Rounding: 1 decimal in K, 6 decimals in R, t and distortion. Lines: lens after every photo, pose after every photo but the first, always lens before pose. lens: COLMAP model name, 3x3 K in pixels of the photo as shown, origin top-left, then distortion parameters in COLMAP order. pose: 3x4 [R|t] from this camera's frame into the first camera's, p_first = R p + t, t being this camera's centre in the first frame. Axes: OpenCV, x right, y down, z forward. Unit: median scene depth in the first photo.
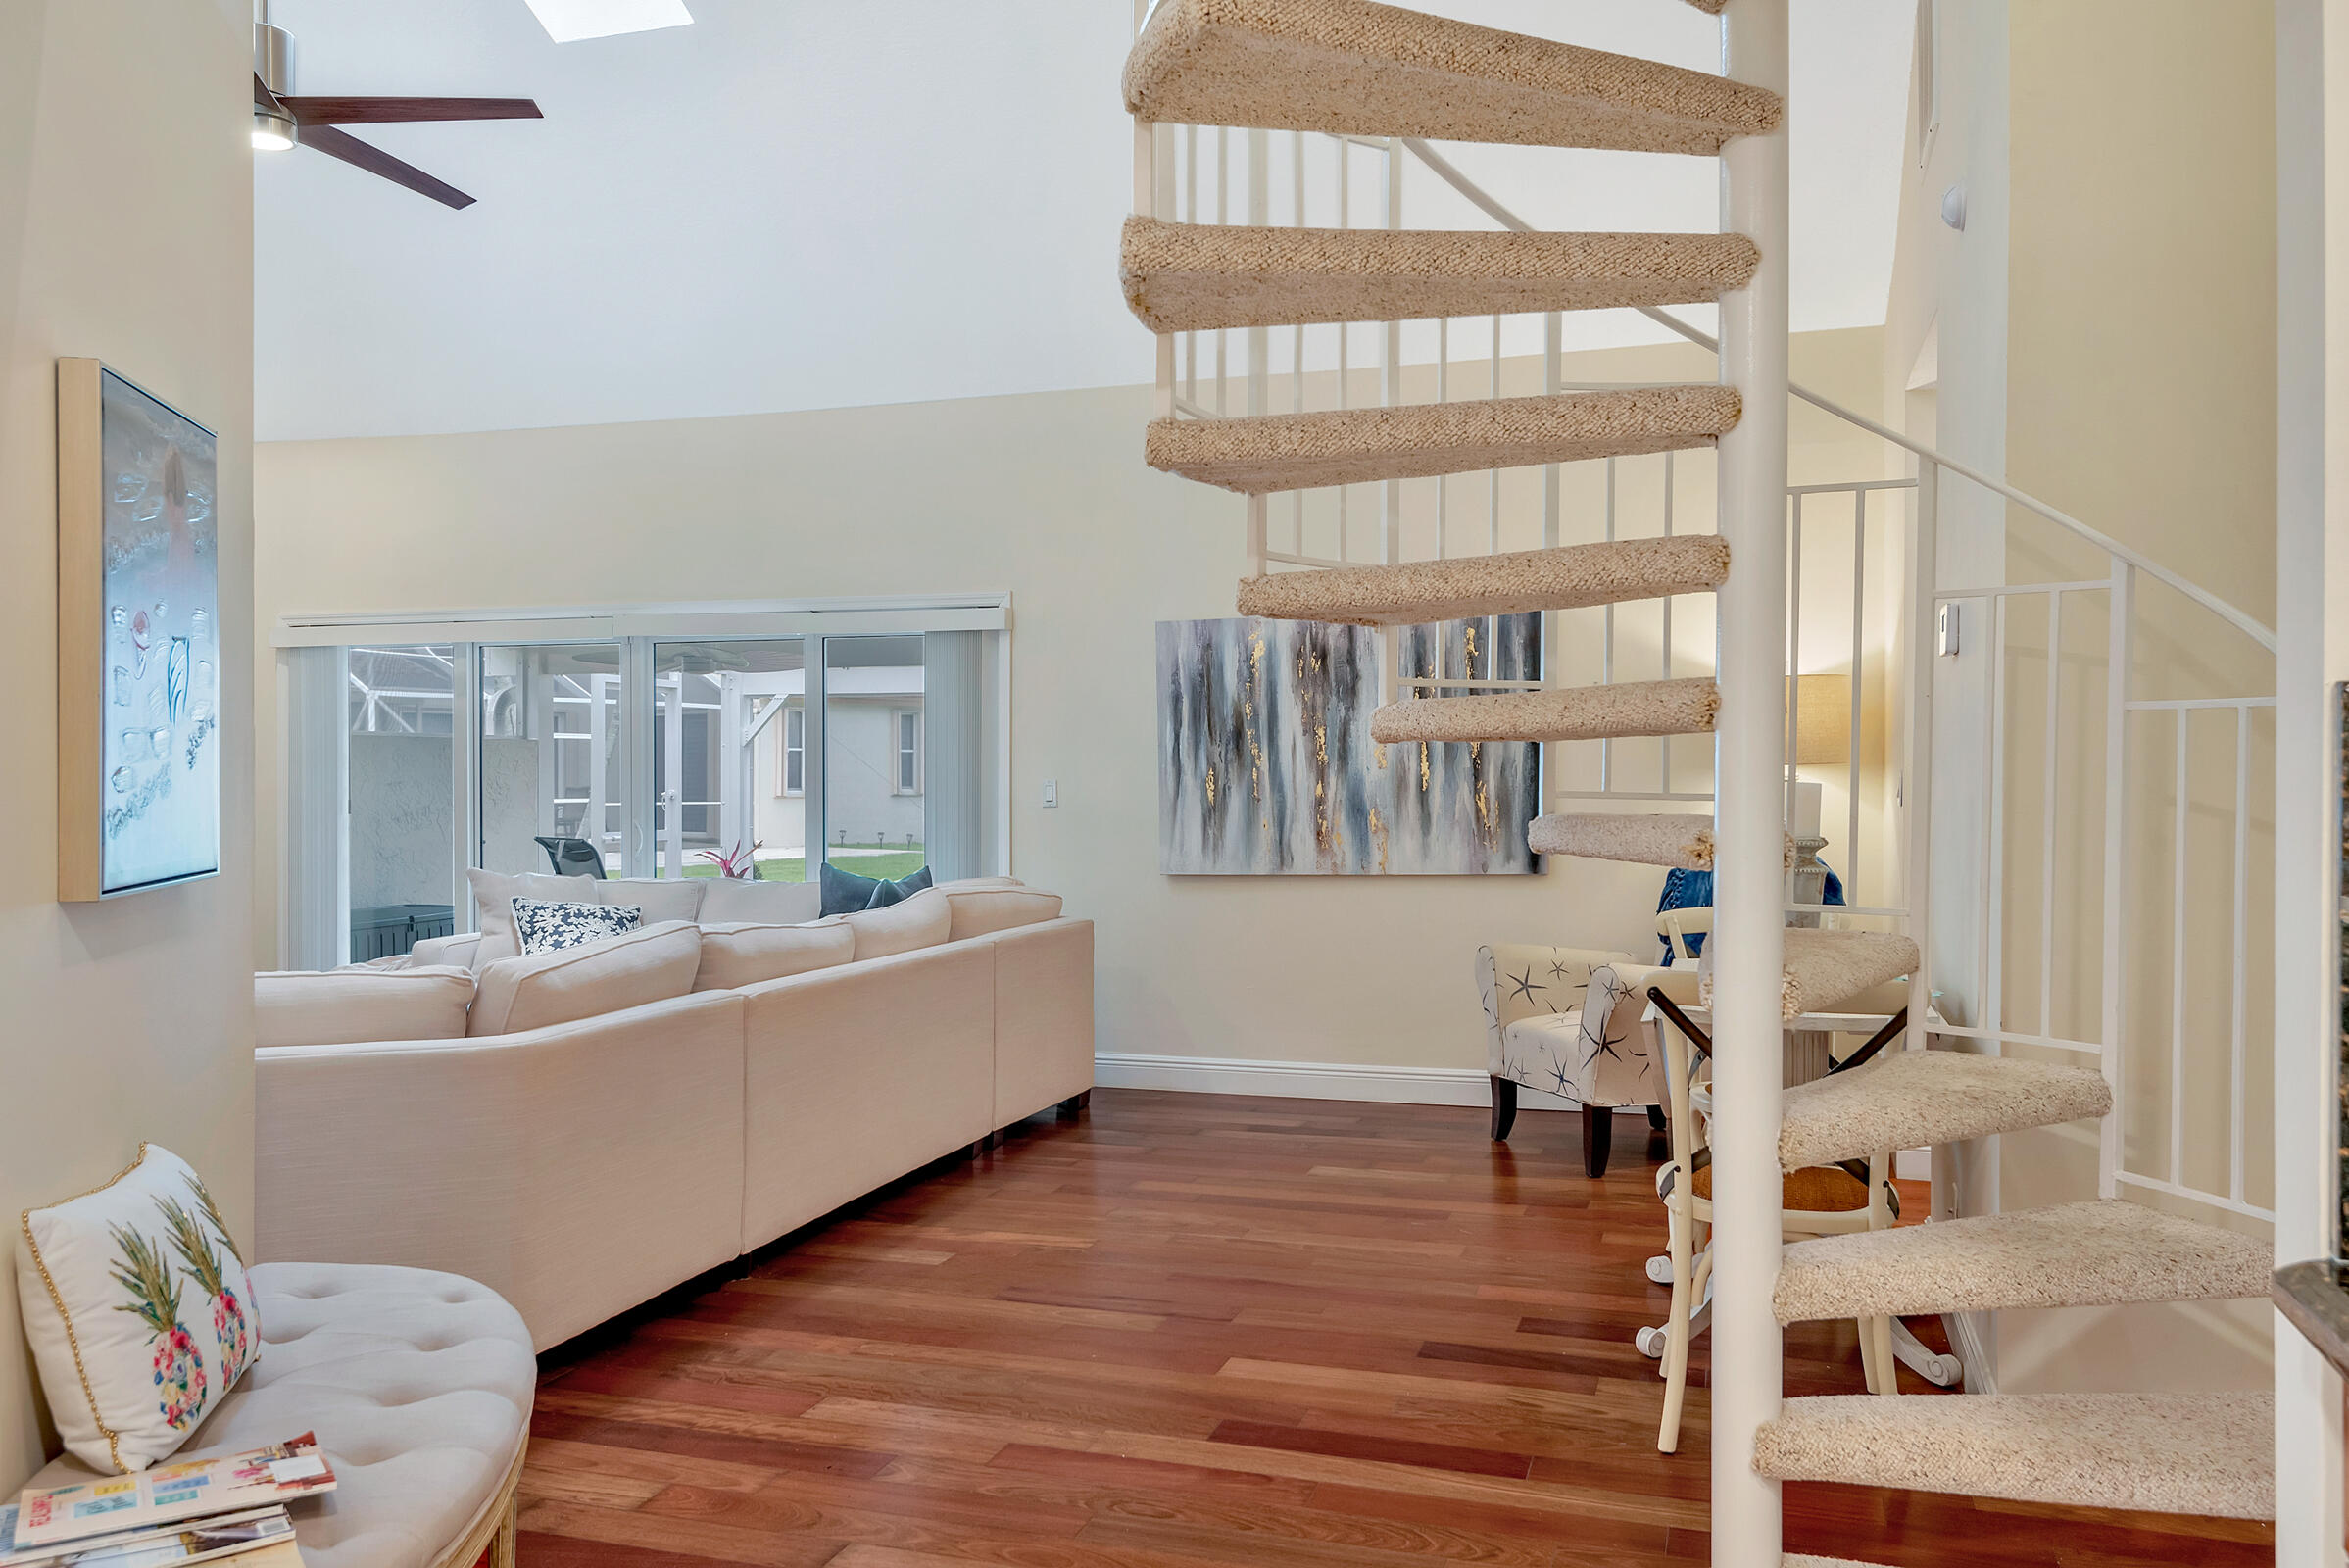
lens RADIAL K [[1770.8, 0, 1174.5], [0, 1770.8, 784.0], [0, 0, 1]] dist [0.040354, -0.029189]
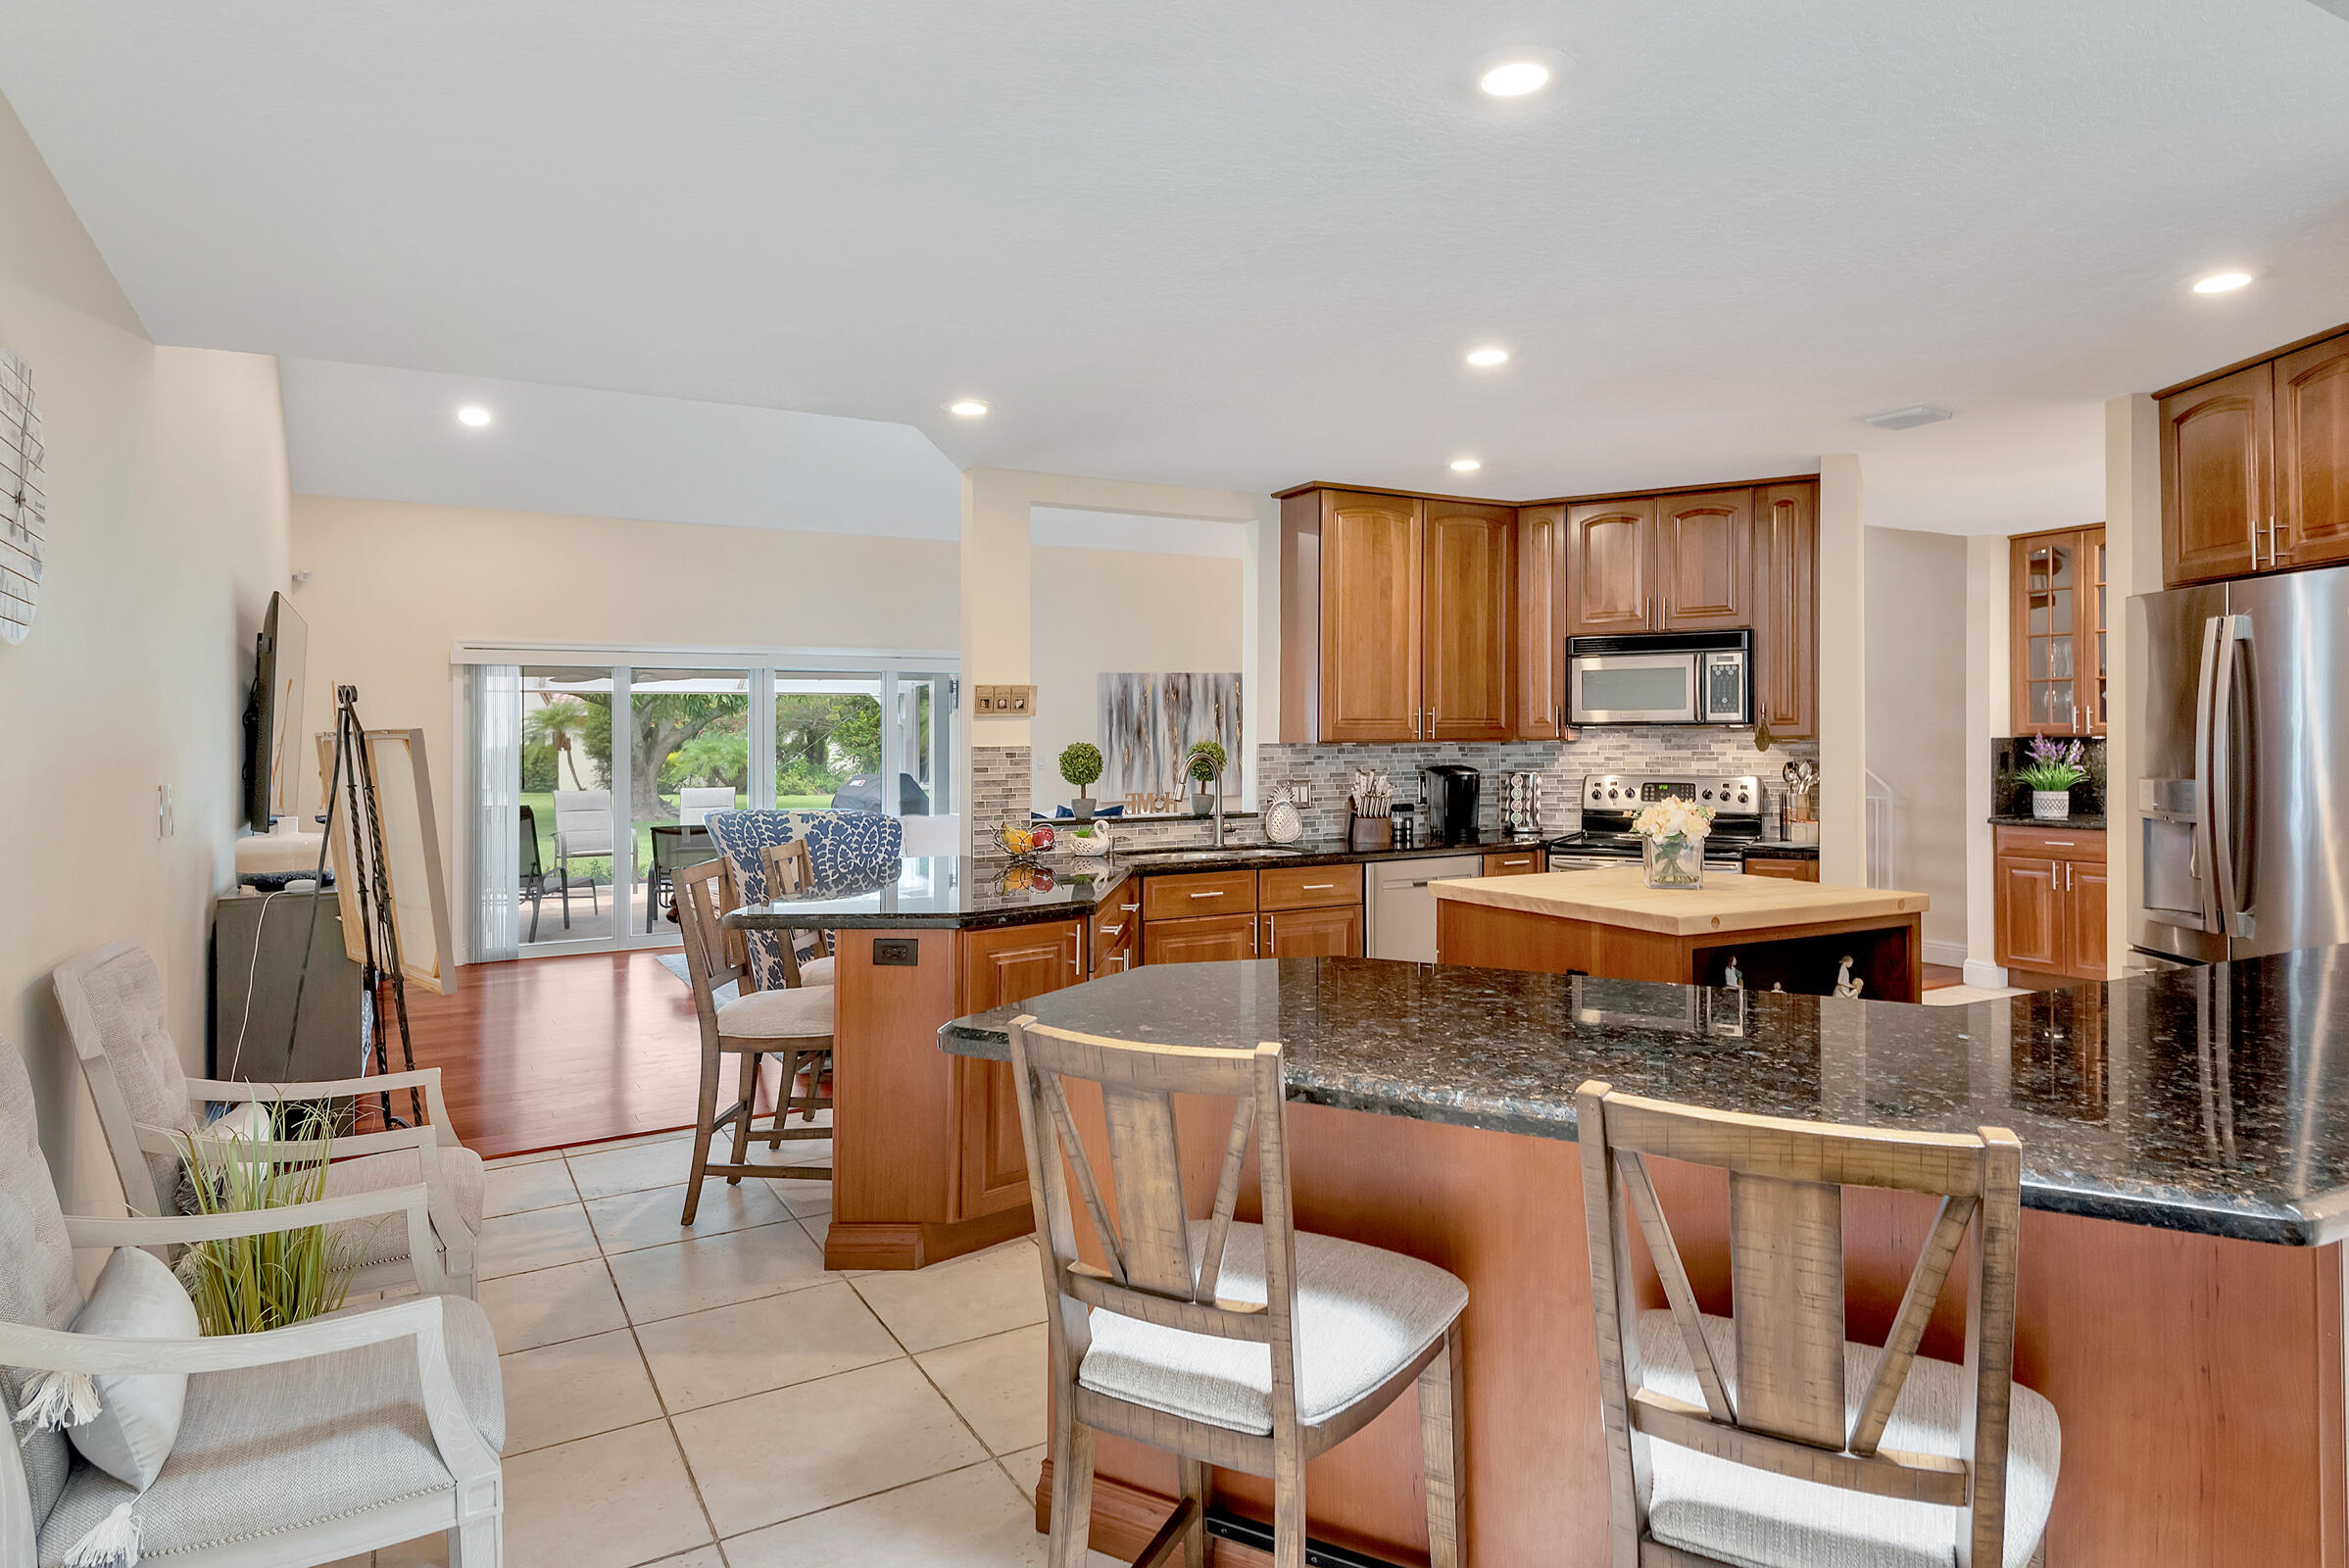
lens RADIAL K [[1325.4, 0, 1162.6], [0, 1325.4, 753.2], [0, 0, 1]] dist [0.031109, 0.002151]
pose [[0.670751, -0.013959, 0.741552, -1.294224], [0.012556, 0.999893, 0.007465, -0.016235], [-0.741577, 0.004304, 0.670854, -0.026940]]
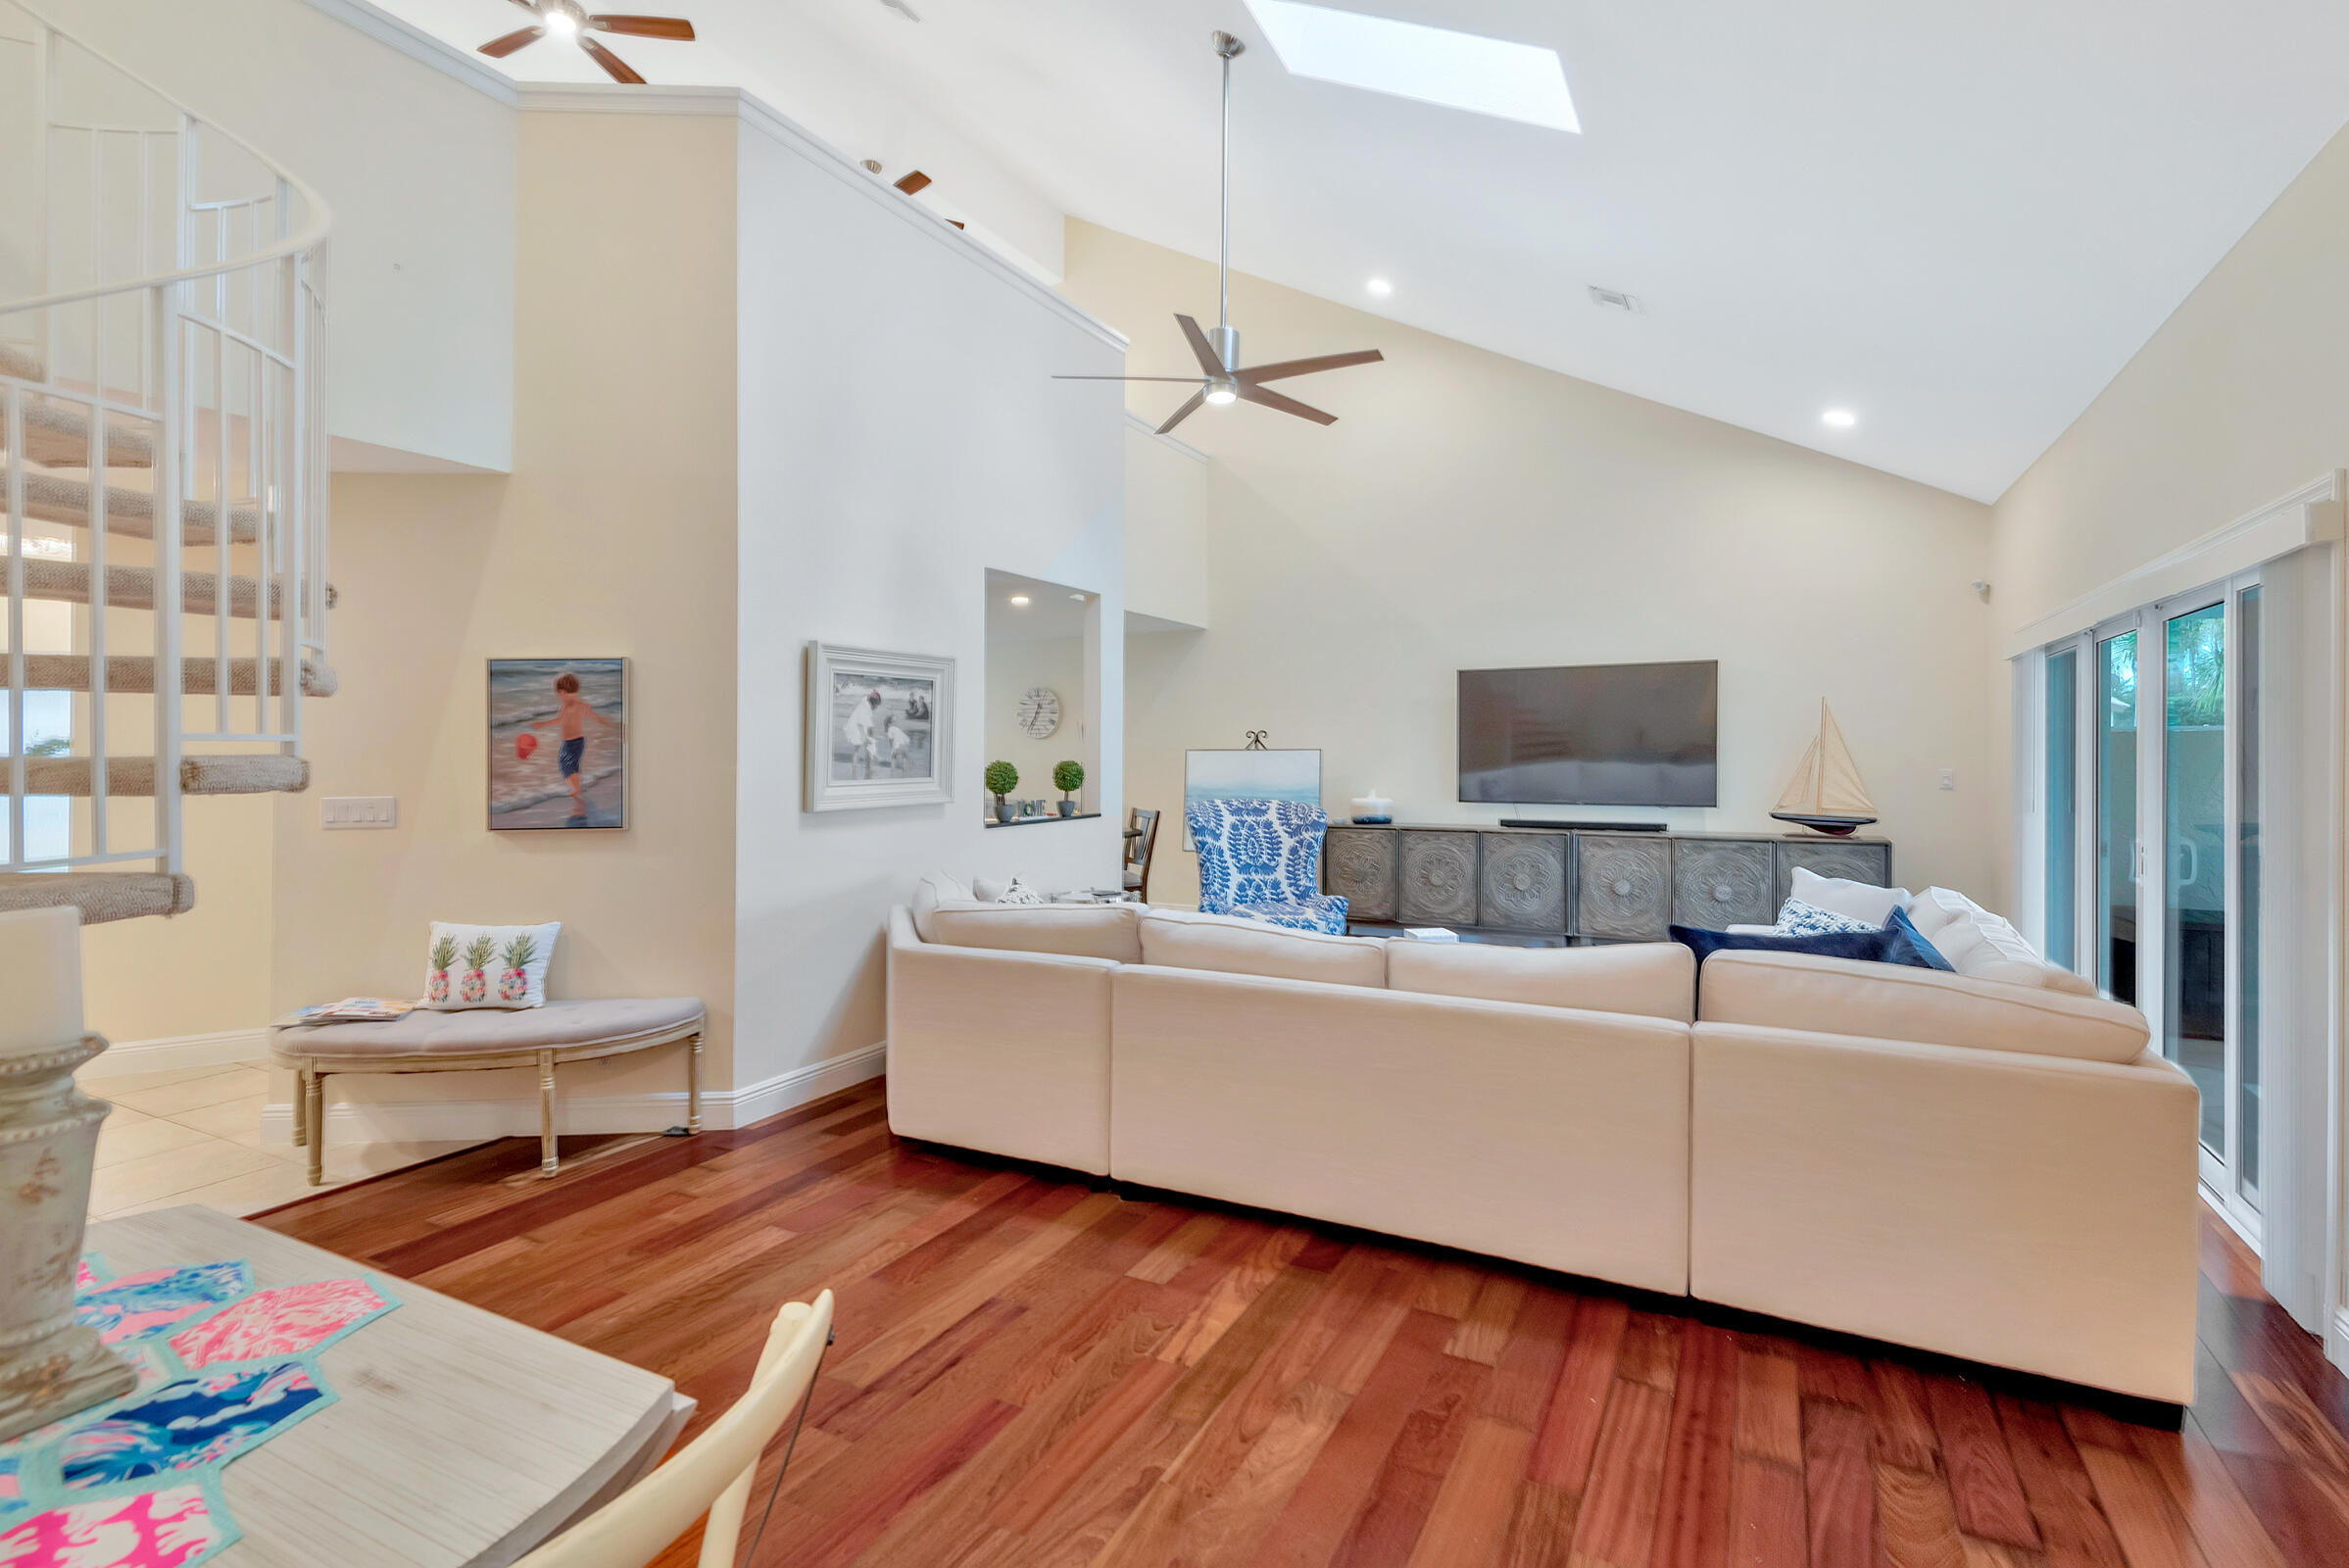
lens RADIAL K [[1103.4, 0, 1186.9], [0, 1103.4, 742.0], [0, 0, 1]] dist [0.035988, -0.020176]
pose [[-0.170042, -0.008695, -0.985398, 0.396089], [-0.004175, 0.999958, -0.008103, -0.025802], [0.985428, 0.002736, -0.170071, 0.914956]]
